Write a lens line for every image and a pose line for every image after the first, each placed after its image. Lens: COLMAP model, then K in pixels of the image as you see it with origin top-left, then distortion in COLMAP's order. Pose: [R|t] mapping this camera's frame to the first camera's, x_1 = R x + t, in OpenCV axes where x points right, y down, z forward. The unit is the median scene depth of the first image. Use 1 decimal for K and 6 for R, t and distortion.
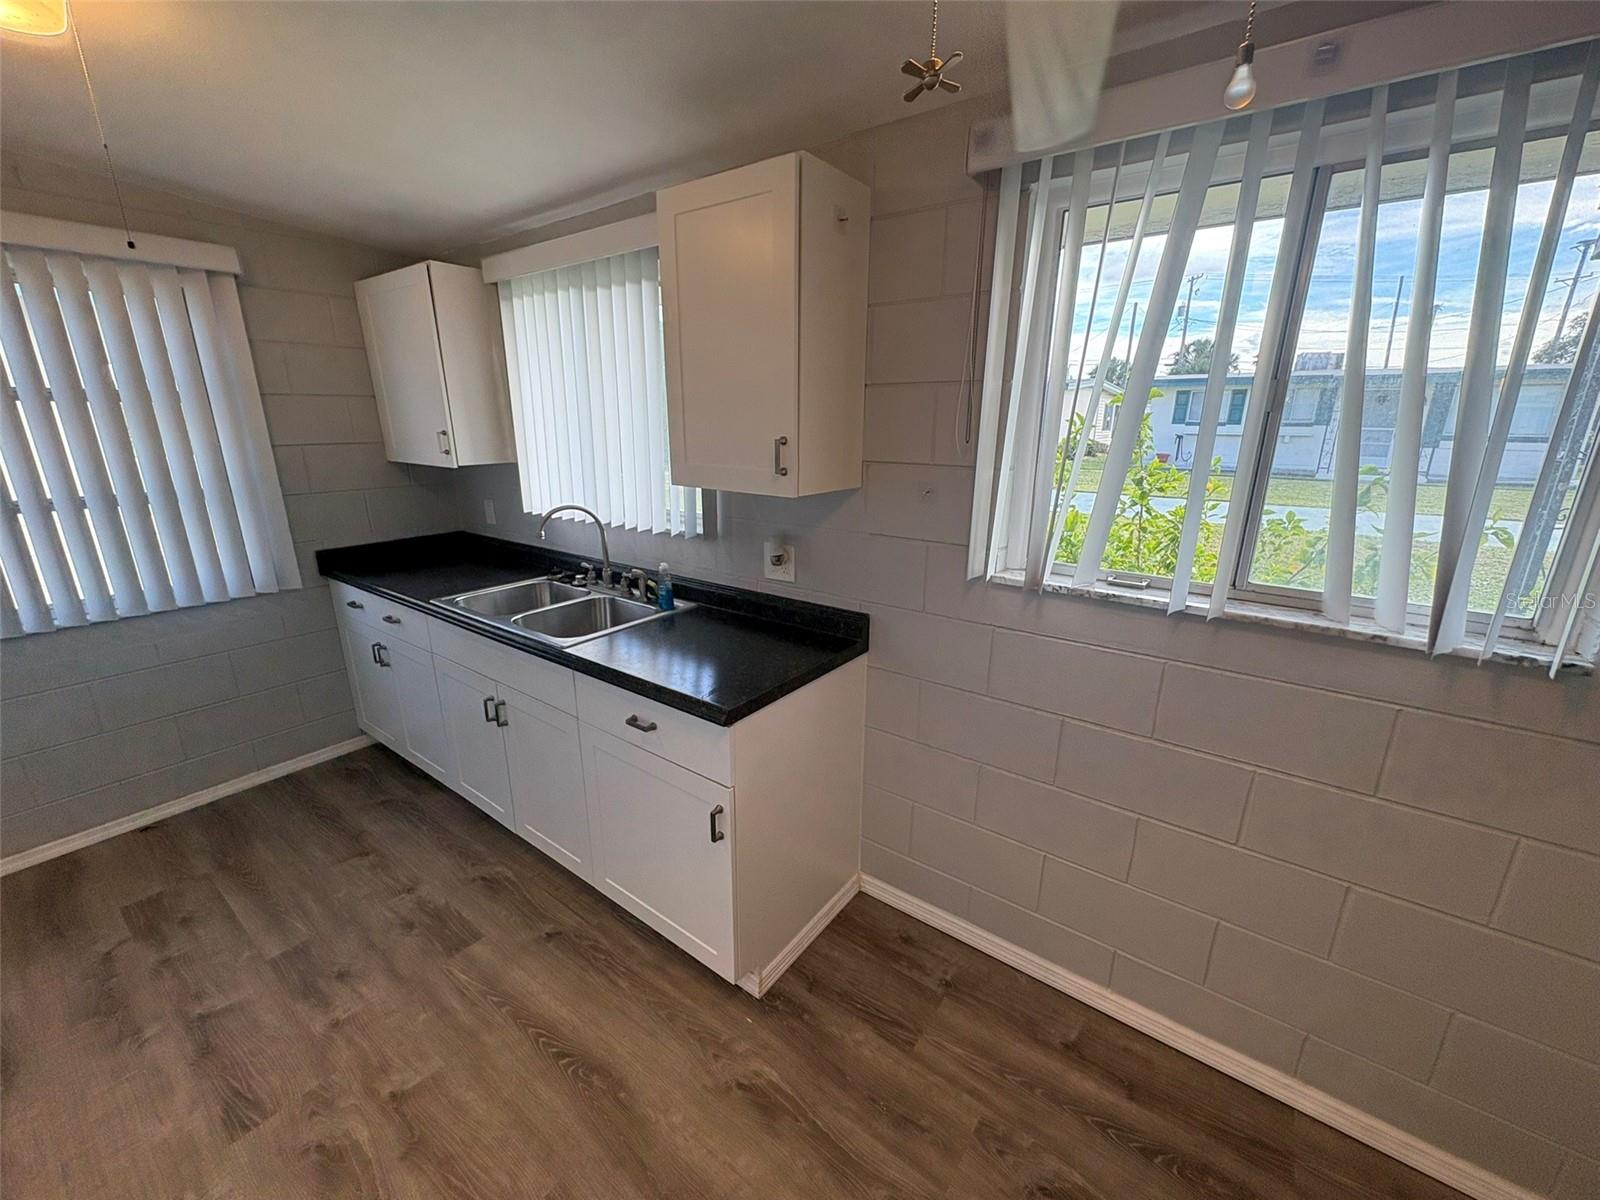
lens RADIAL K [[638.0, 0, 804.8], [0, 638.0, 596.1], [0, 0, 1]] dist [0.002876, -0.001054]
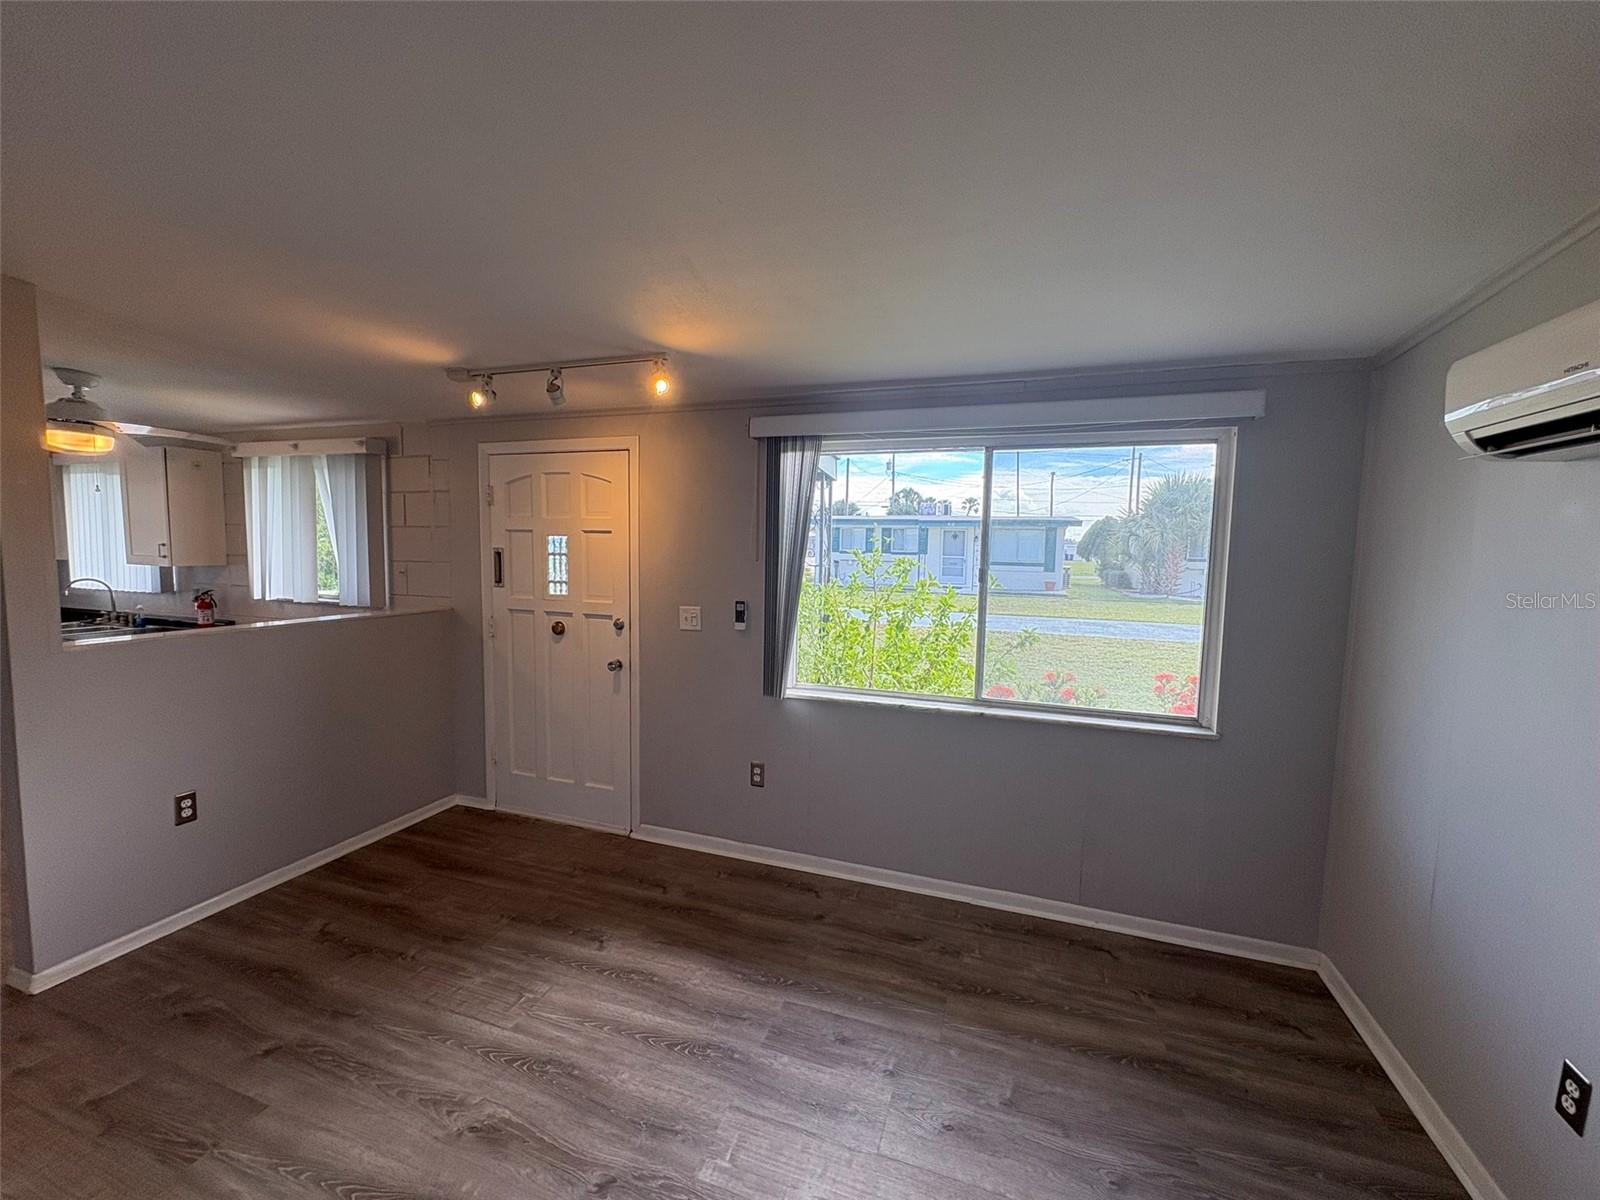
lens RADIAL K [[638.0, 0, 798.0], [0, 638.0, 599.1], [0, 0, 1]] dist [0.002876, -0.001054]
pose [[0.954255, -0.011963, 0.298754, 1.126717], [0.068319, 0.981489, -0.178920, 0.420007], [-0.291083, 0.191146, 0.937408, -1.457267]]
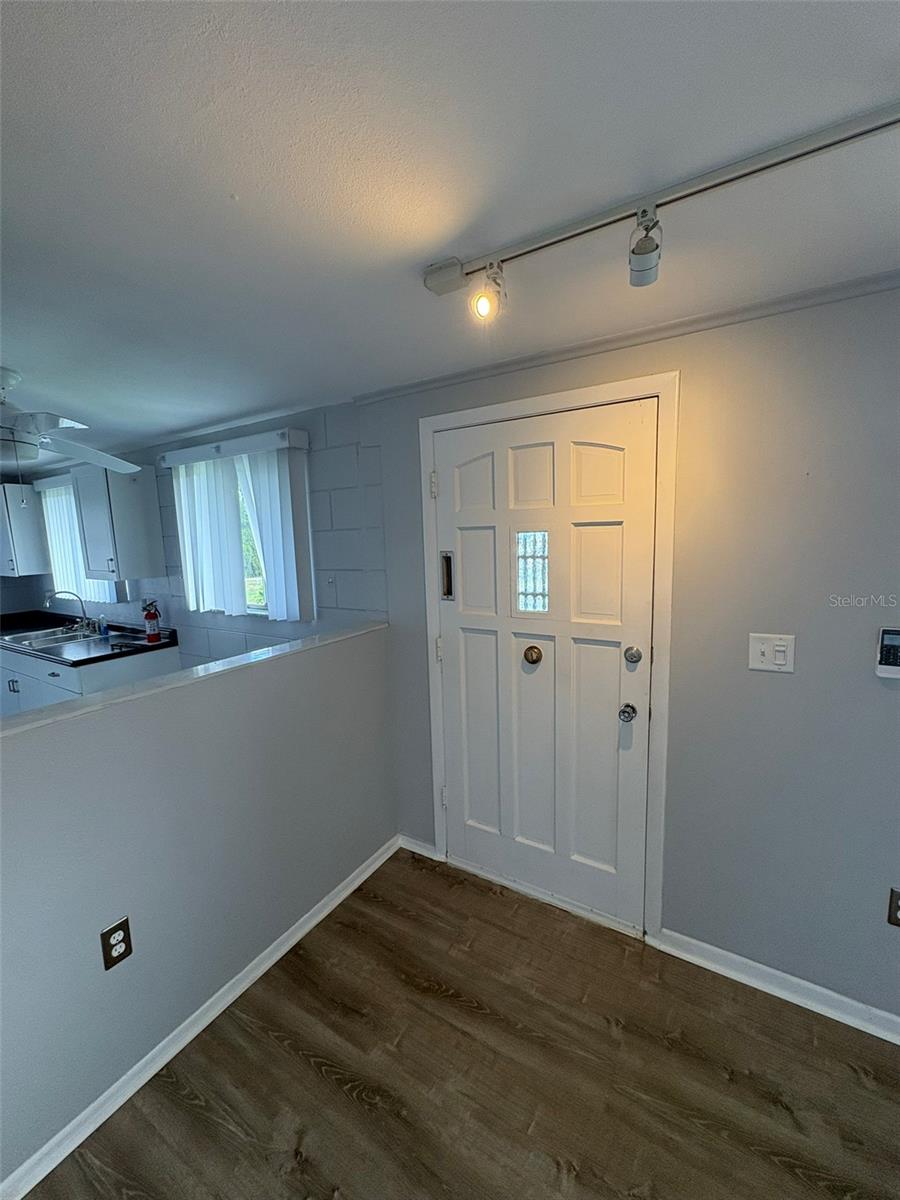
lens RADIAL K [[478.5, 0, 444.7], [0, 478.5, 600.2], [0, 0, 1]] dist [0.002876, -0.001054]
pose [[0.996262, -0.046439, 0.072844, 0.814392], [0.056034, 0.989157, -0.135749, 0.183474], [-0.065751, 0.139324, 0.988062, -0.695293]]
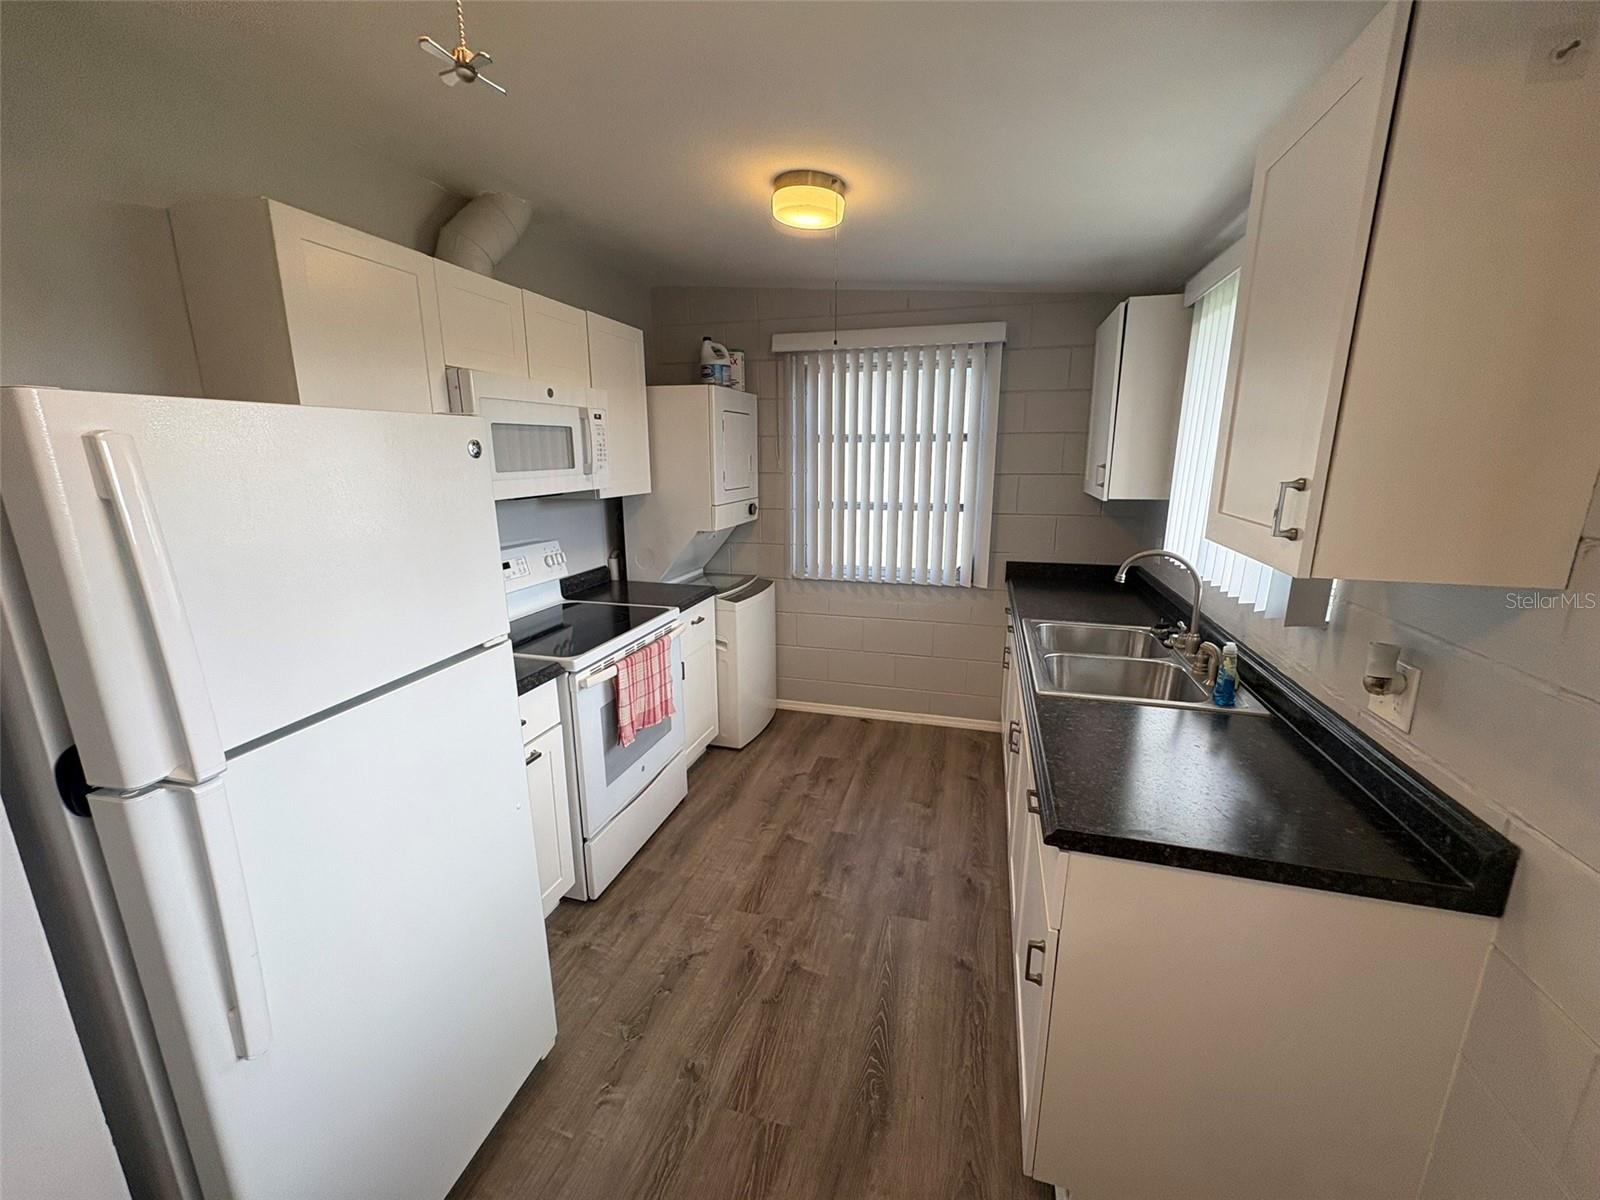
lens RADIAL K [[638.0, 0, 802.0], [0, 638.0, 598.6], [0, 0, 1]] dist [0.002876, -0.001054]
pose [[0.352461, 0.205554, -0.912973, 0.263708], [-0.251408, 0.960513, 0.119199, -0.061793], [0.901424, 0.187515, 0.390221, 0.242246]]
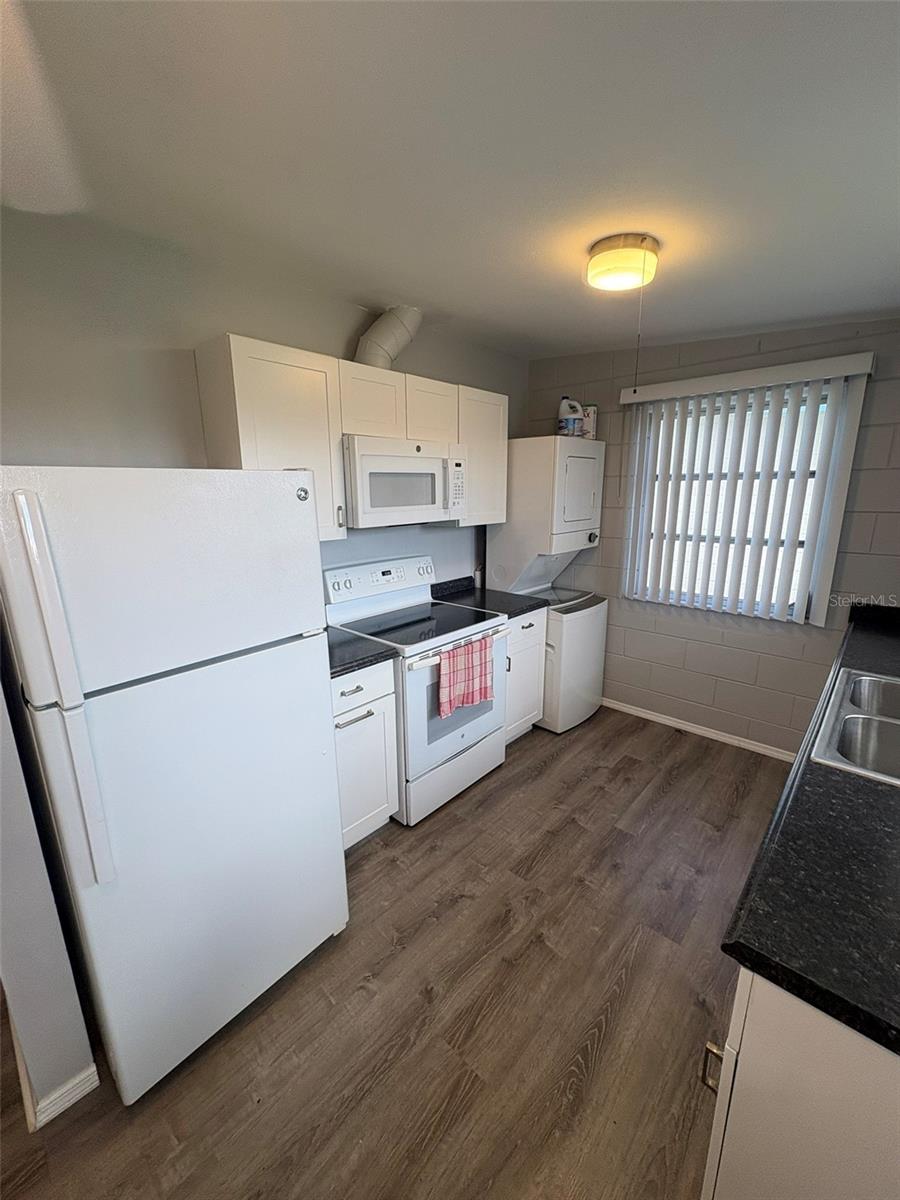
lens RADIAL K [[478.5, 0, 451.4], [0, 478.5, 600.7], [0, 0, 1]] dist [0.002876, -0.001054]
pose [[-0.105387, 0.223657, -0.968954, 0.196272], [-0.261548, 0.933840, 0.243998, -0.117753], [0.959420, 0.279142, -0.039917, 0.413605]]
